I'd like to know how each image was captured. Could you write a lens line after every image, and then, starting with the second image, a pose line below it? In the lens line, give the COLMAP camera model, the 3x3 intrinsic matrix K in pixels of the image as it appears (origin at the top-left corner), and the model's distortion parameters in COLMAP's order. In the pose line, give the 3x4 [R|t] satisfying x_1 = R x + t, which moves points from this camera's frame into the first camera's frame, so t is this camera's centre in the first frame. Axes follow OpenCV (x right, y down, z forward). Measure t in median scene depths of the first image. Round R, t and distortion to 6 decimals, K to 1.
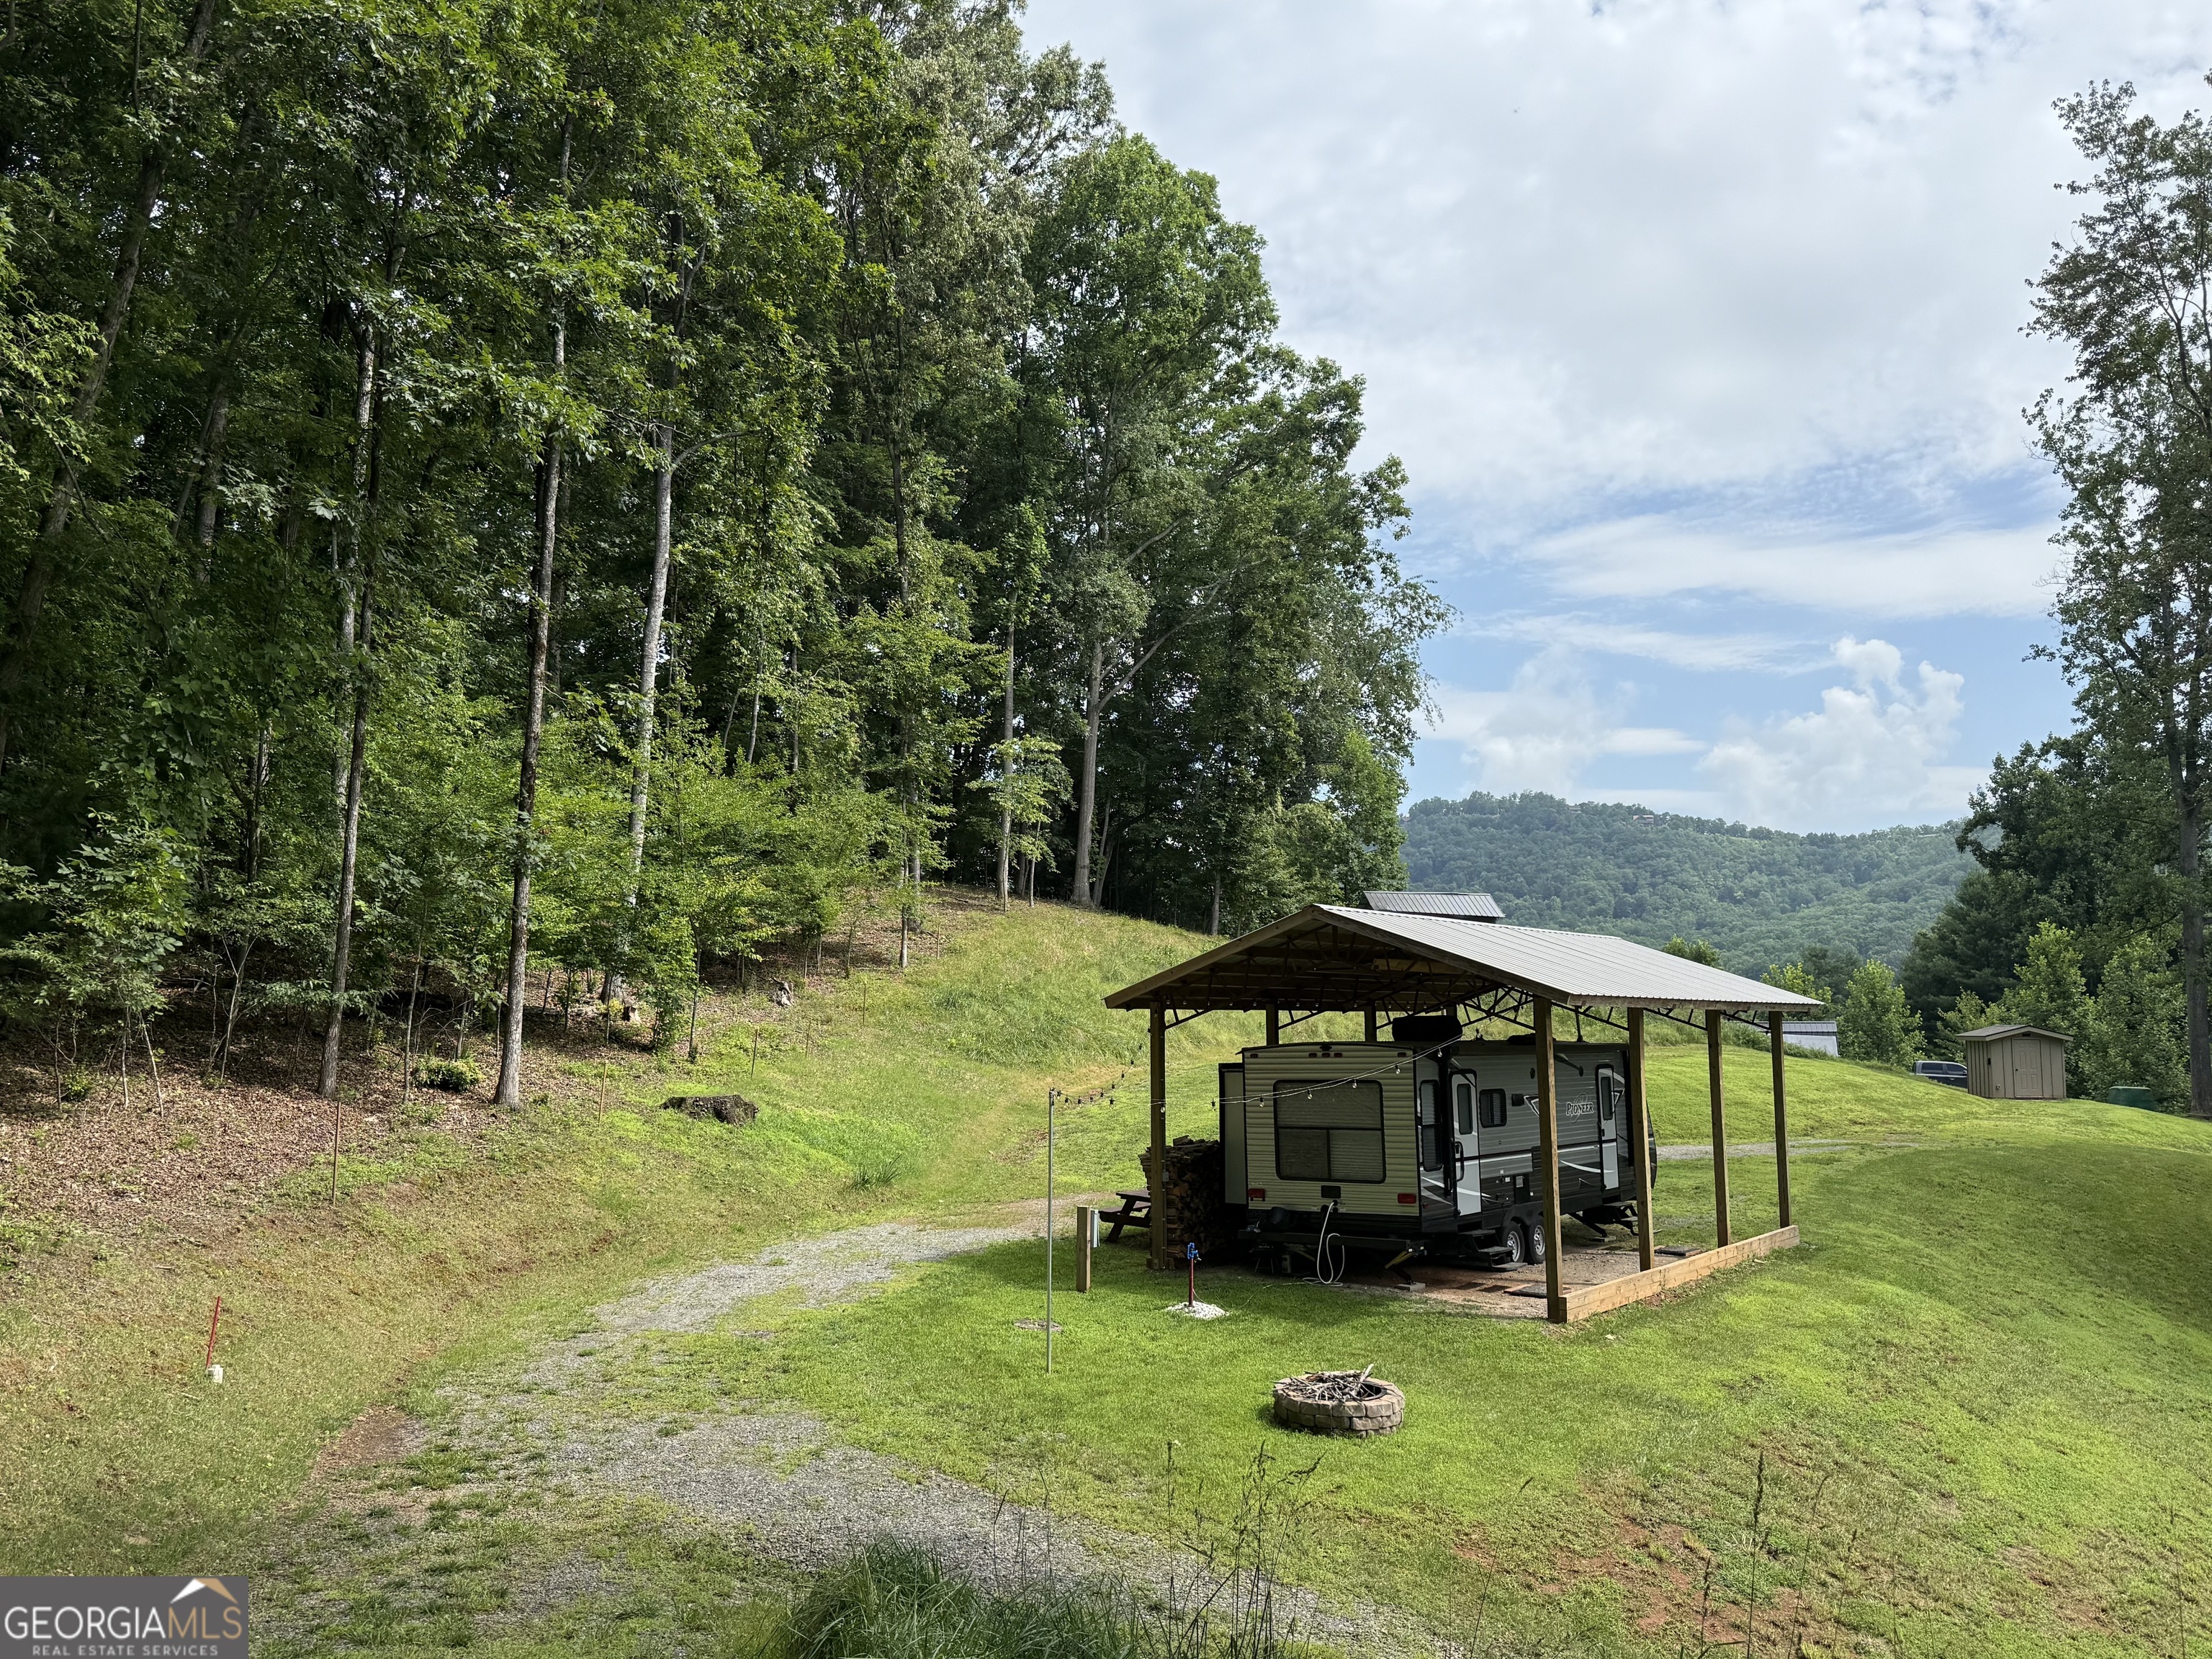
lens RADIAL K [[1774.5, 0, 1103.7], [0, 1774.5, 827.4], [0, 0, 1]] dist [0.094240, -0.086704]
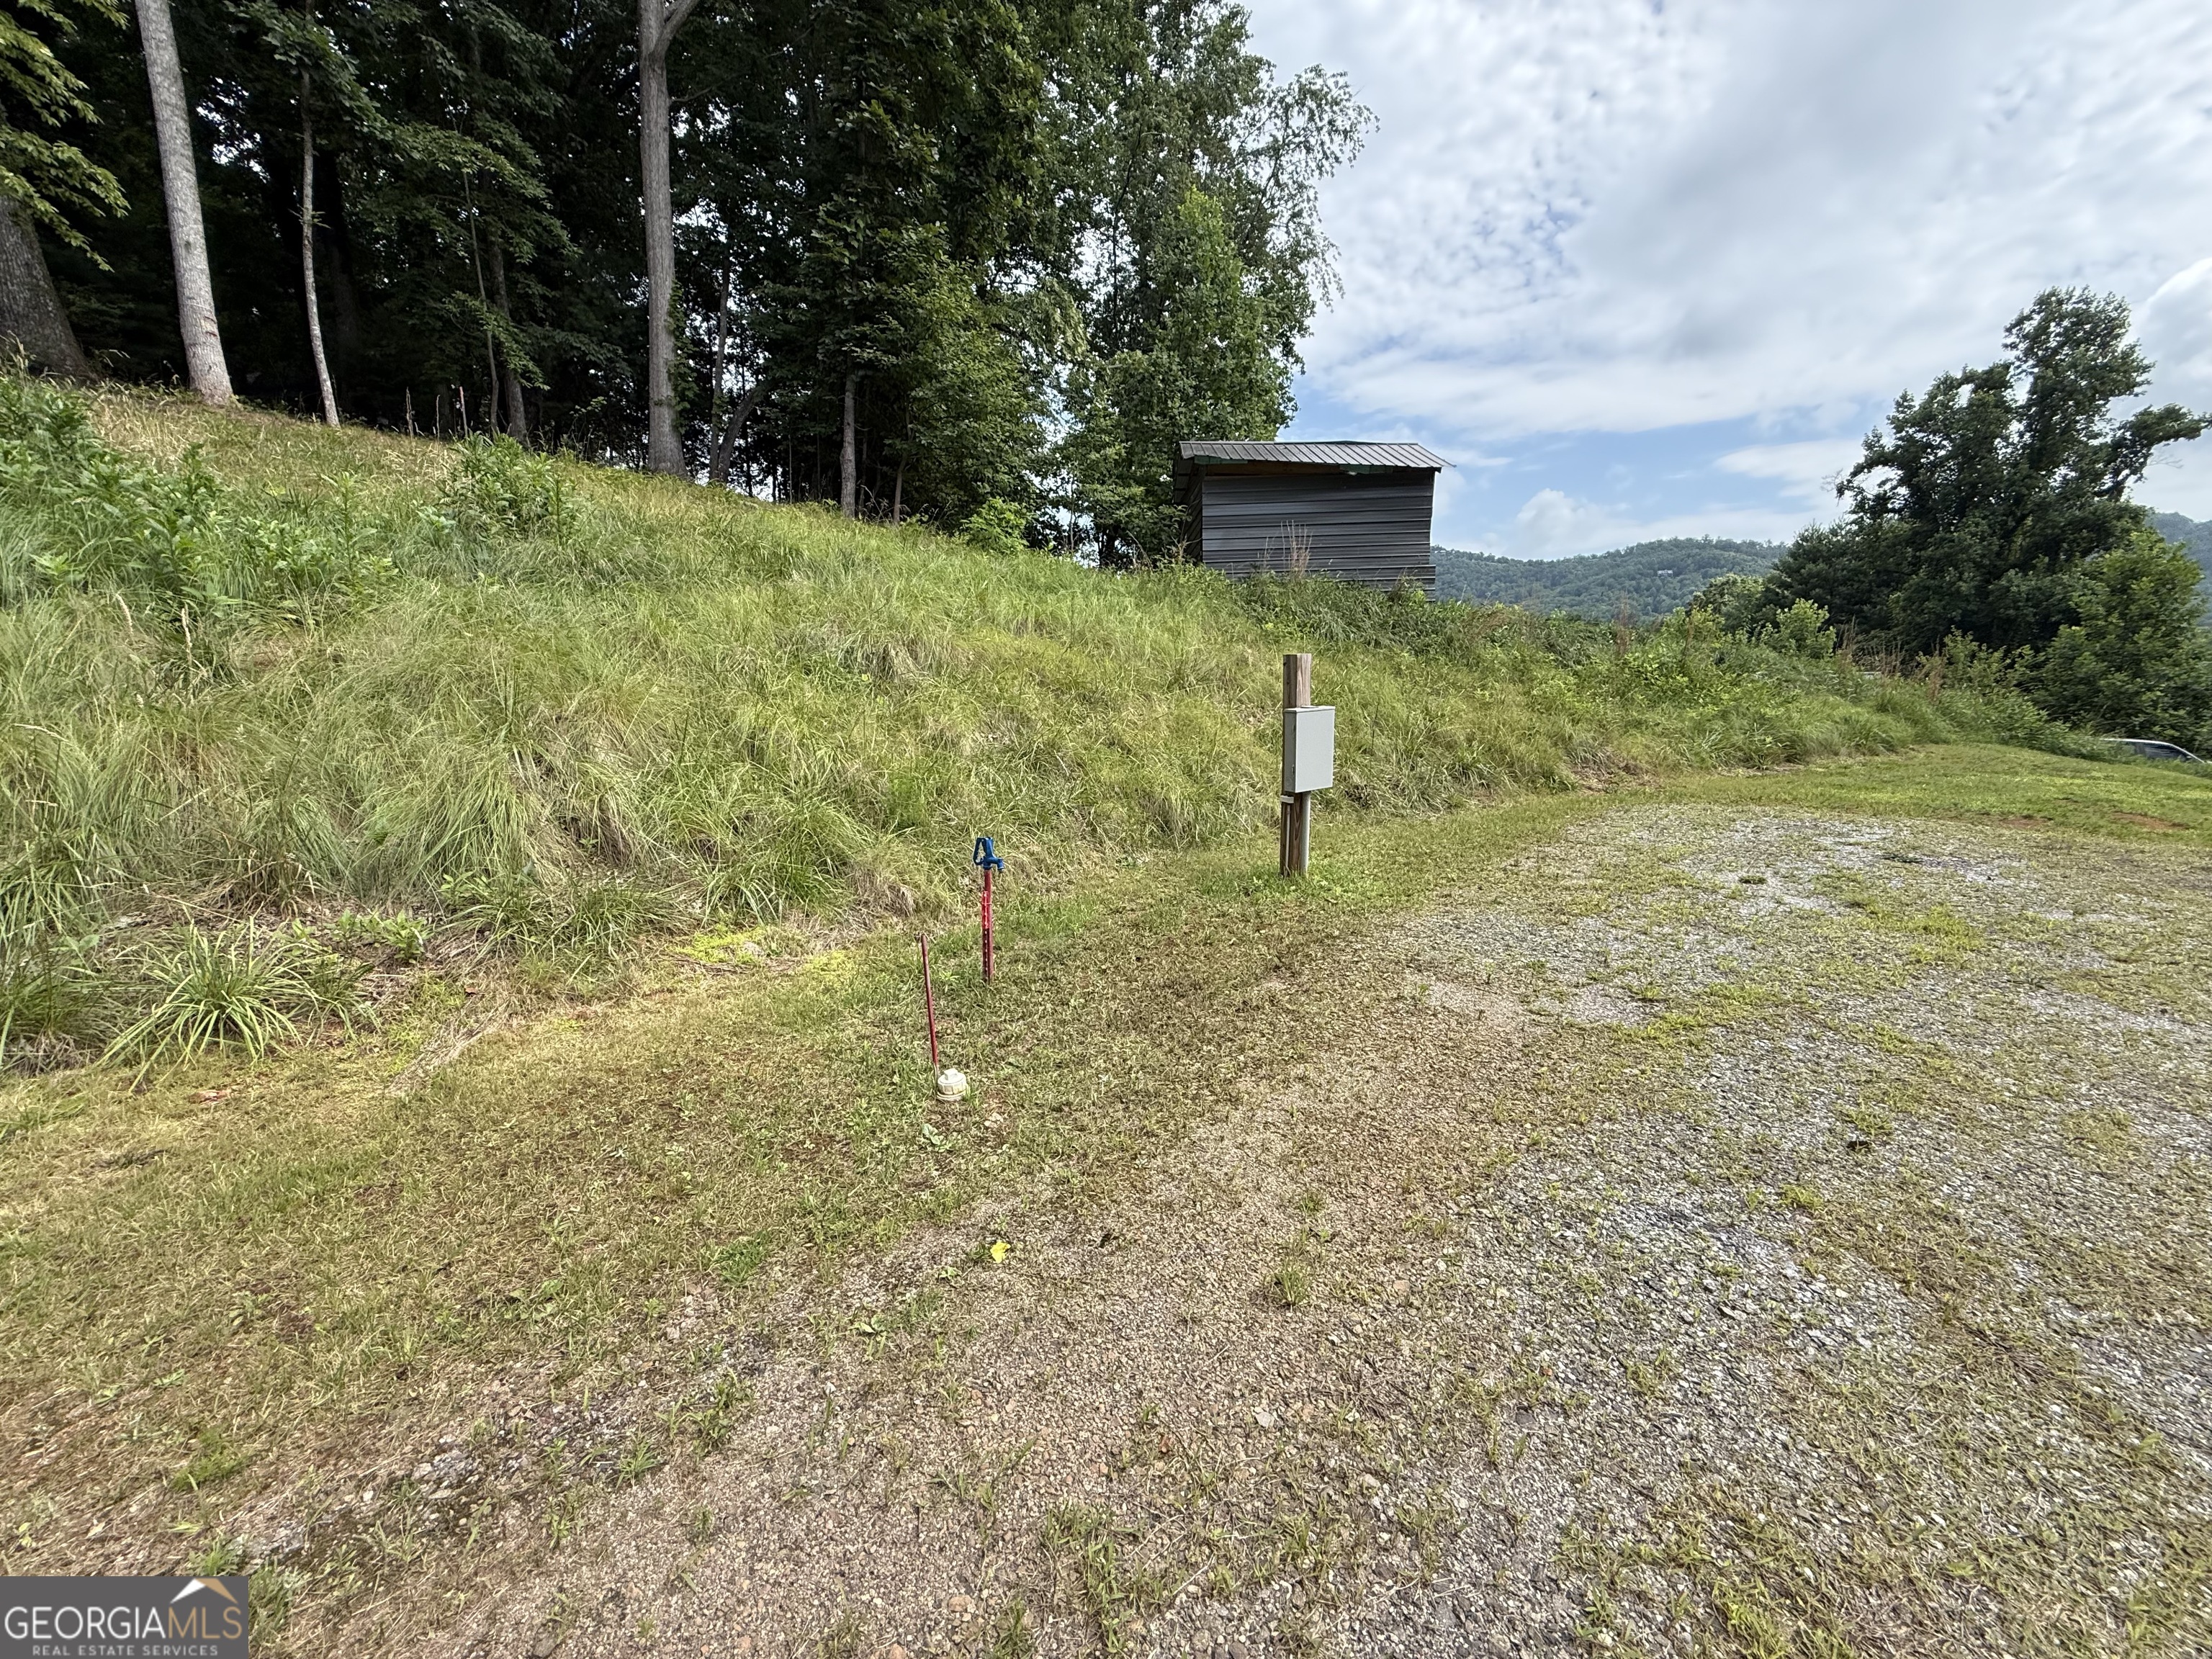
lens RADIAL K [[870.5, 0, 1096.4], [0, 870.5, 832.6], [0, 0, 1]] dist [-0.003597, 0.001000]
pose [[0.997809, 0.006908, -0.065806, 0.261853], [0.012769, 0.955737, 0.293947, 0.133859], [0.064924, -0.294143, 0.953554, 1.339091]]
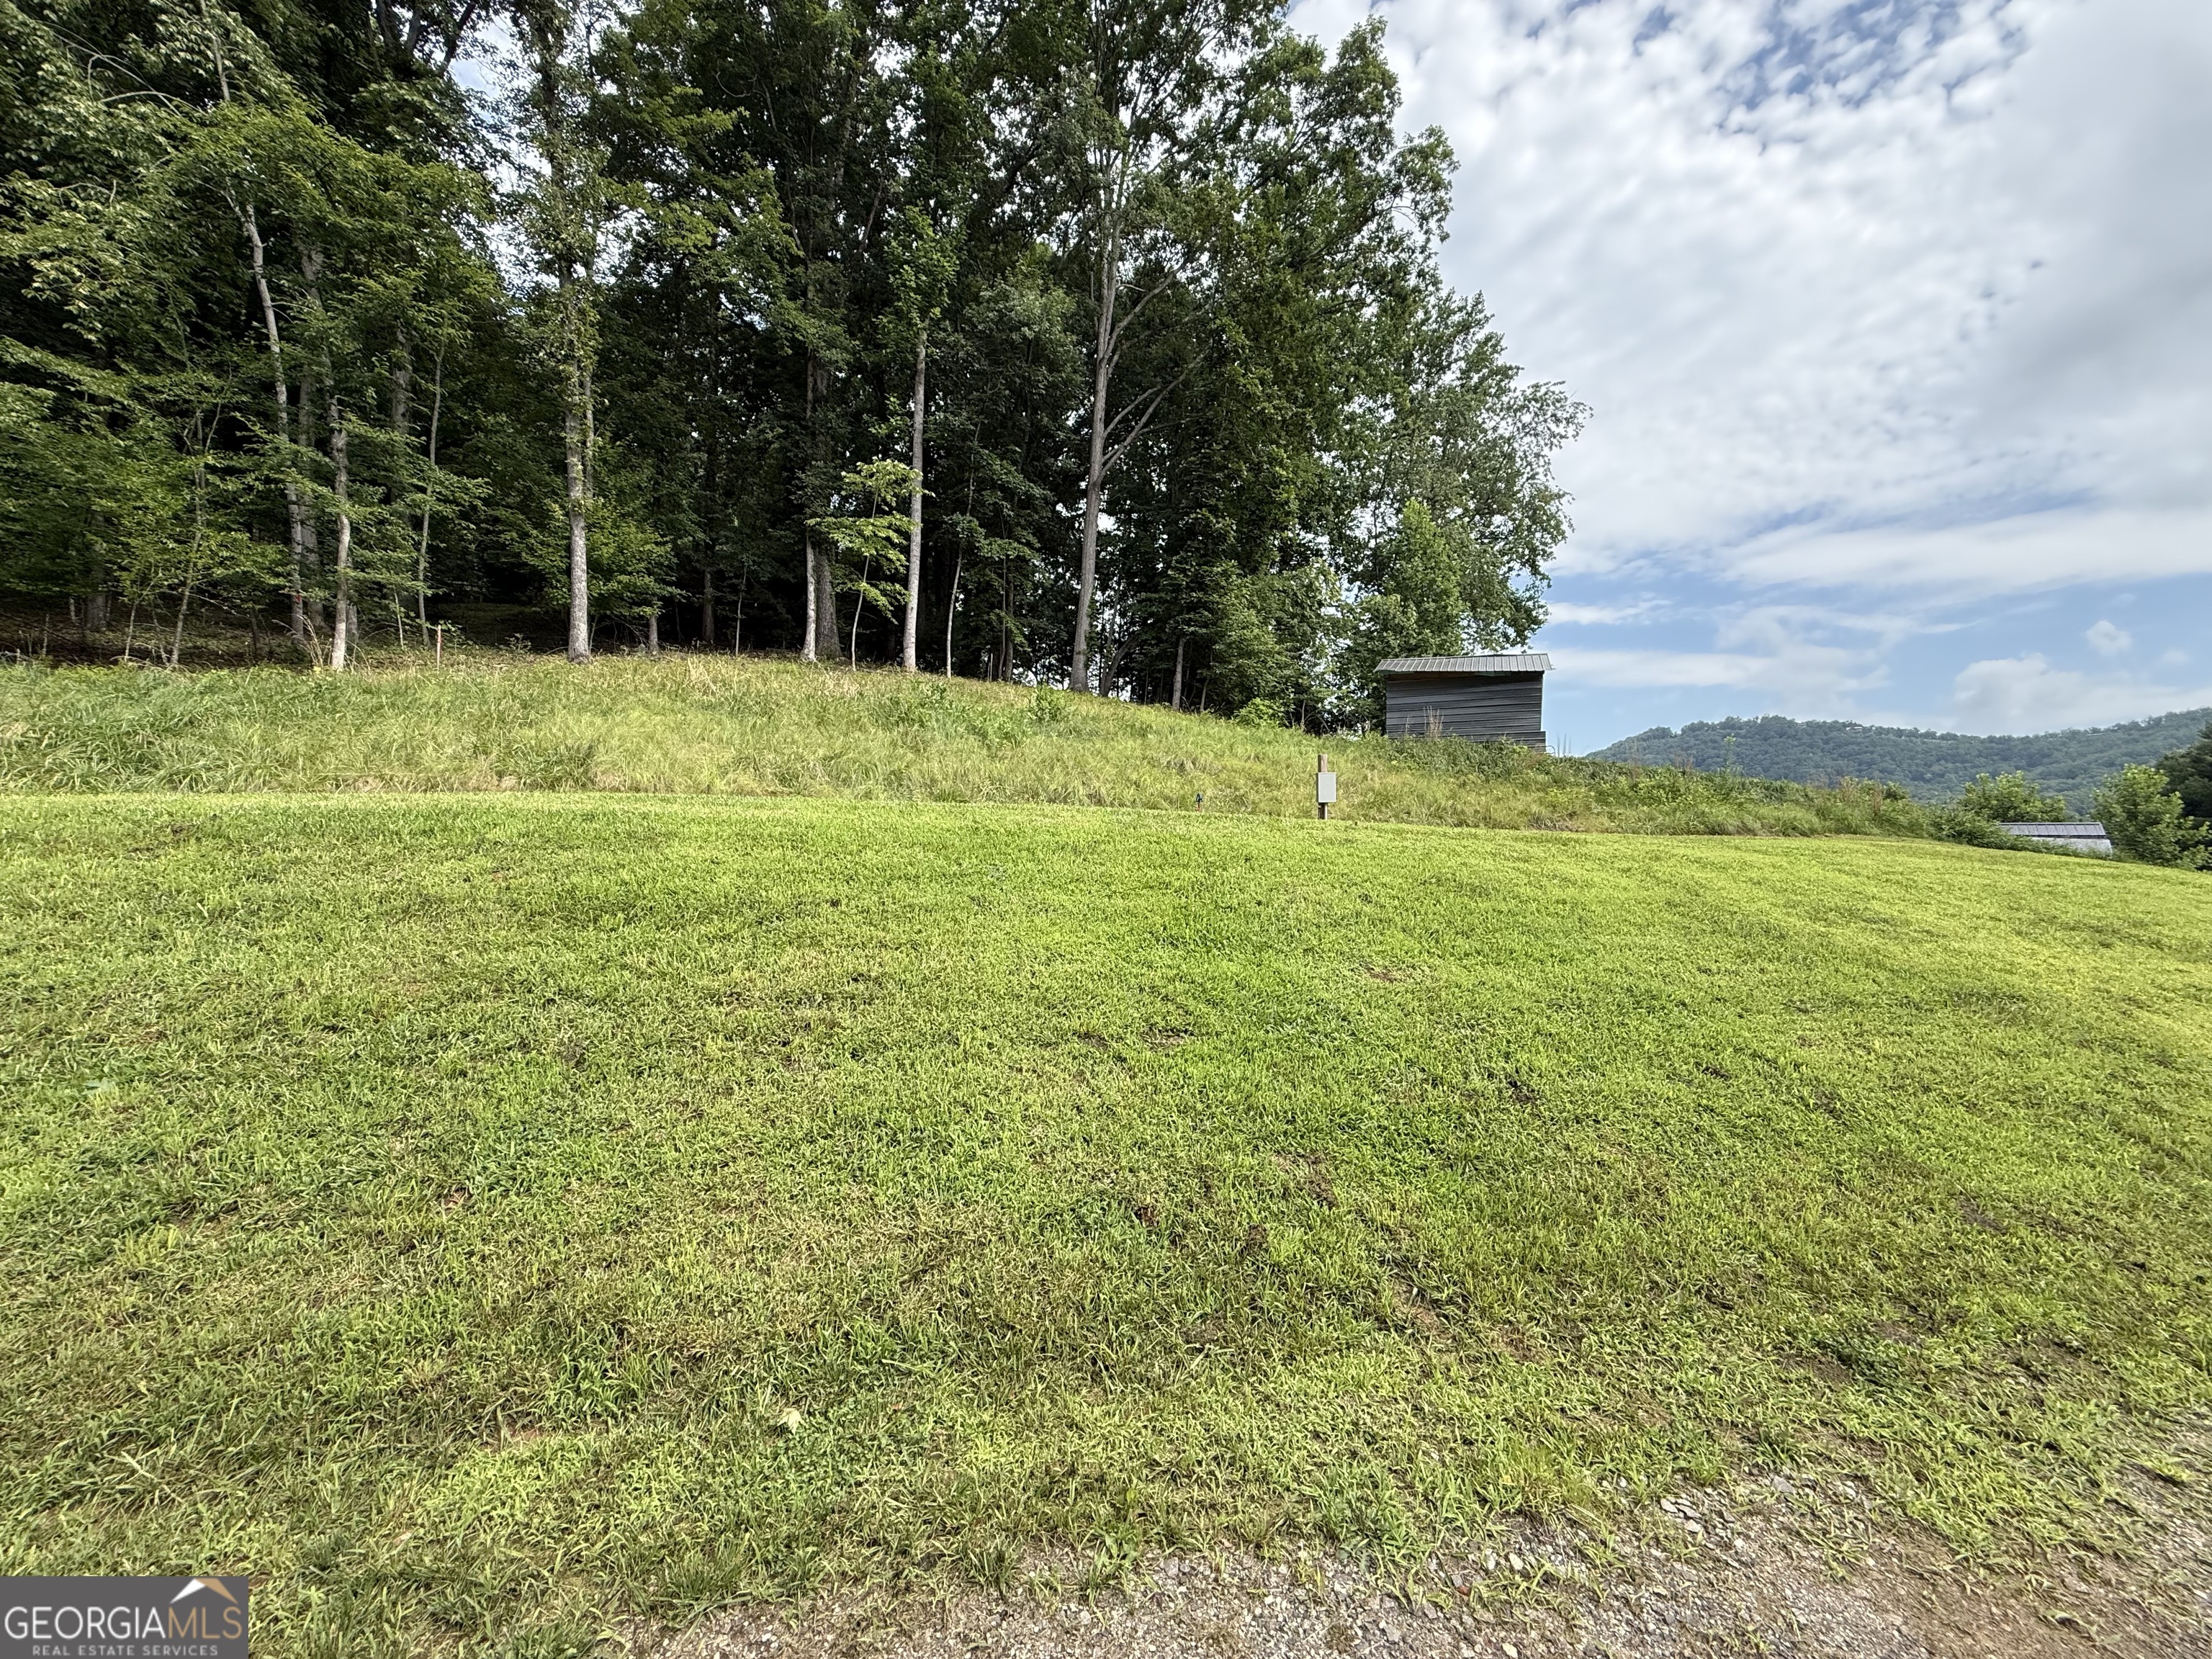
lens RADIAL K [[870.5, 0, 1099.5], [0, 870.5, 832.1], [0, 0, 1]] dist [-0.003597, 0.001000]
pose [[0.912792, 0.015631, -0.408126, 0.364959], [0.022274, 0.995875, 0.087958, 0.147427], [0.407818, -0.089378, 0.908678, 1.049223]]
